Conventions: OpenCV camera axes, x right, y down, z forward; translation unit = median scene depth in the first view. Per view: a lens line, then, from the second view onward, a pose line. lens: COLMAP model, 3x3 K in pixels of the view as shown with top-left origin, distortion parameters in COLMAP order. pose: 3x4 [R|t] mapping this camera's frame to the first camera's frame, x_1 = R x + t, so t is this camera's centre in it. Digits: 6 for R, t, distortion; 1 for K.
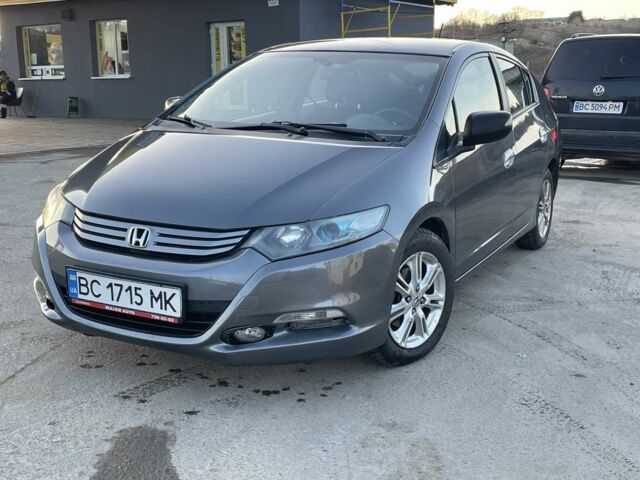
lens RADIAL K [[730.1, 0, 320.0], [0, 730.1, 240.0], [0, 0, 1]] dist [0.105301, -0.191146]
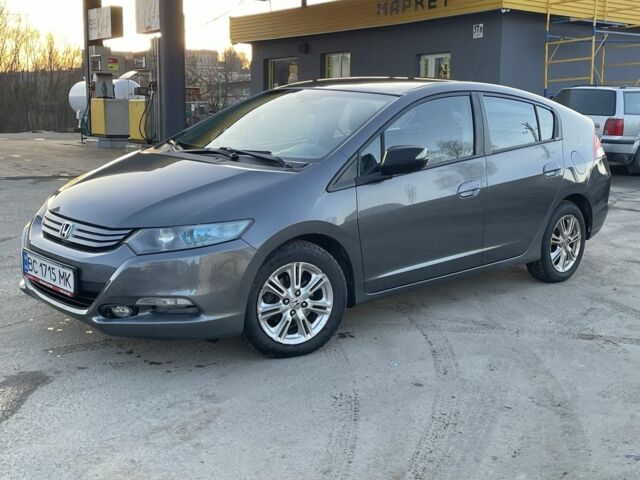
lens RADIAL K [[716.1, 0, 322.3], [0, 716.1, 239.6], [0, 0, 1]] dist [0.088672, -0.060789]
pose [[0.949113, 0.073513, -0.306235, 0.576945], [-0.083687, 0.996287, -0.020207, 0.000396], [0.303612, 0.044806, 0.951742, -0.089096]]
